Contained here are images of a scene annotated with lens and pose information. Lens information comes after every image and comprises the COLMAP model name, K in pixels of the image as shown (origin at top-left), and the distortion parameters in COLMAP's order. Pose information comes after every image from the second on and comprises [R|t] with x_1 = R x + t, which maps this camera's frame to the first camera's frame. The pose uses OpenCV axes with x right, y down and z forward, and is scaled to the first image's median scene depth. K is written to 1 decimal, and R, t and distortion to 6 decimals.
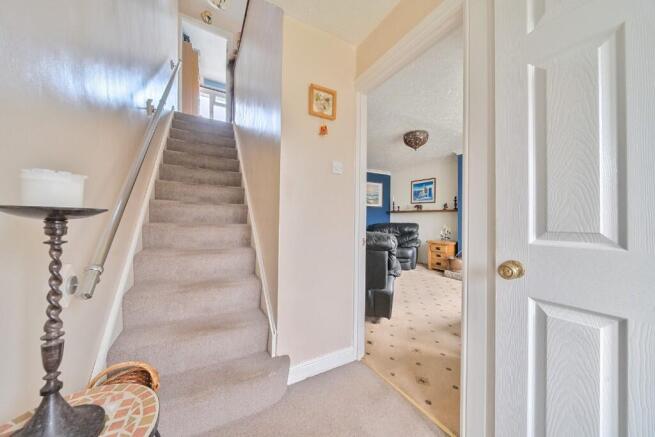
lens RADIAL K [[223.0, 0, 327.5], [0, 223.0, 218.5], [0, 0, 1]] dist [-0.001195, -0.000132]
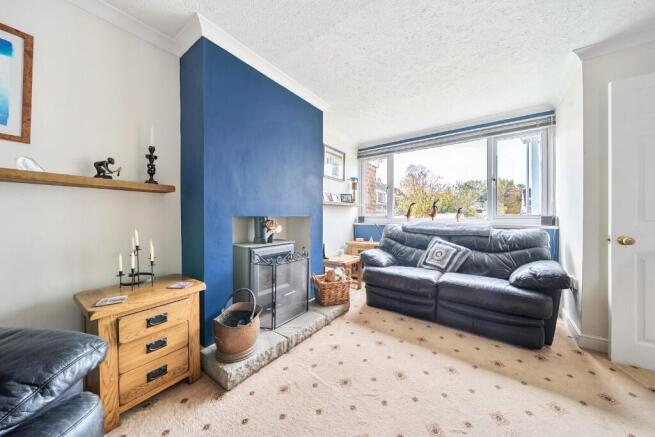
lens RADIAL K [[223.0, 0, 327.5], [0, 223.0, 218.5], [0, 0, 1]] dist [-0.001195, -0.000132]
pose [[-0.413775, -0.019304, 0.910175, 0.144950], [-0.006448, 0.999812, 0.018274, 0.002310], [-0.910357, 0.001693, -0.413821, 0.829413]]
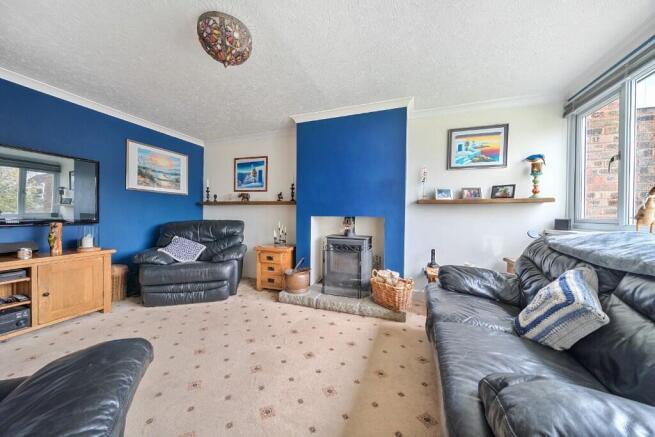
lens RADIAL K [[223.0, 0, 327.5], [0, 223.0, 218.5], [0, 0, 1]] dist [-0.001195, -0.000132]
pose [[0.762964, -0.007530, 0.646397, 0.174714], [-0.006181, 0.999801, 0.018943, 0.000964], [-0.646411, -0.018448, 0.762766, 0.339962]]
